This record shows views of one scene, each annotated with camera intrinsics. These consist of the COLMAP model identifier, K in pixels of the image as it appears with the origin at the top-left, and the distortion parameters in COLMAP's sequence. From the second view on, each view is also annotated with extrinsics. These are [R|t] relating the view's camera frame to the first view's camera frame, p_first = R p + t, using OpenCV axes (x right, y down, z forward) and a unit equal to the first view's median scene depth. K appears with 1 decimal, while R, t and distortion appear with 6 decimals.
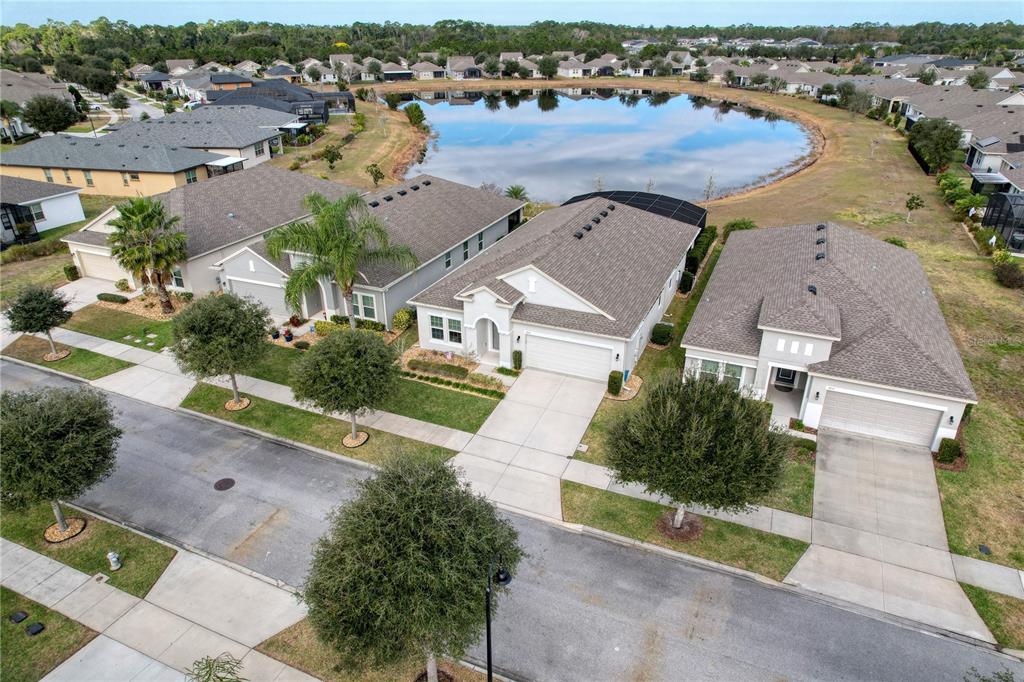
lens RADIAL K [[657.6, 0, 512.7], [0, 657.6, 346.3], [0, 0, 1]] dist [-0.083773, 0.074912]
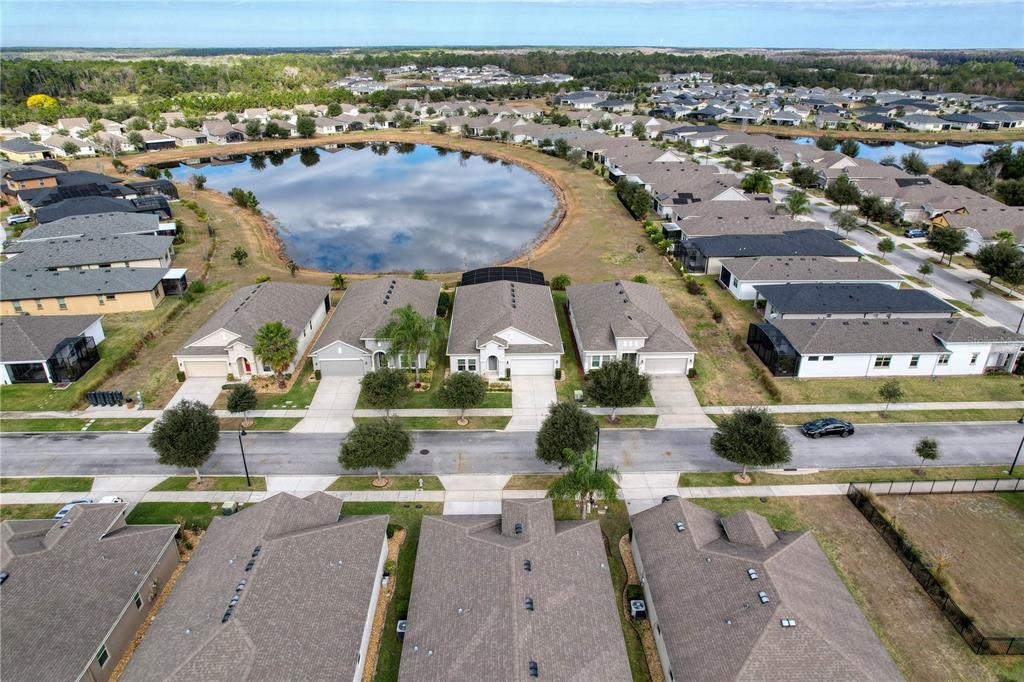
lens RADIAL K [[657.6, 0, 512.7], [0, 657.6, 346.3], [0, 0, 1]] dist [-0.083773, 0.074912]
pose [[0.908378, -0.175344, 0.379609, -0.546863], [0.184014, 0.982829, 0.013644, -0.063125], [-0.375483, 0.057460, 0.925046, -0.666823]]
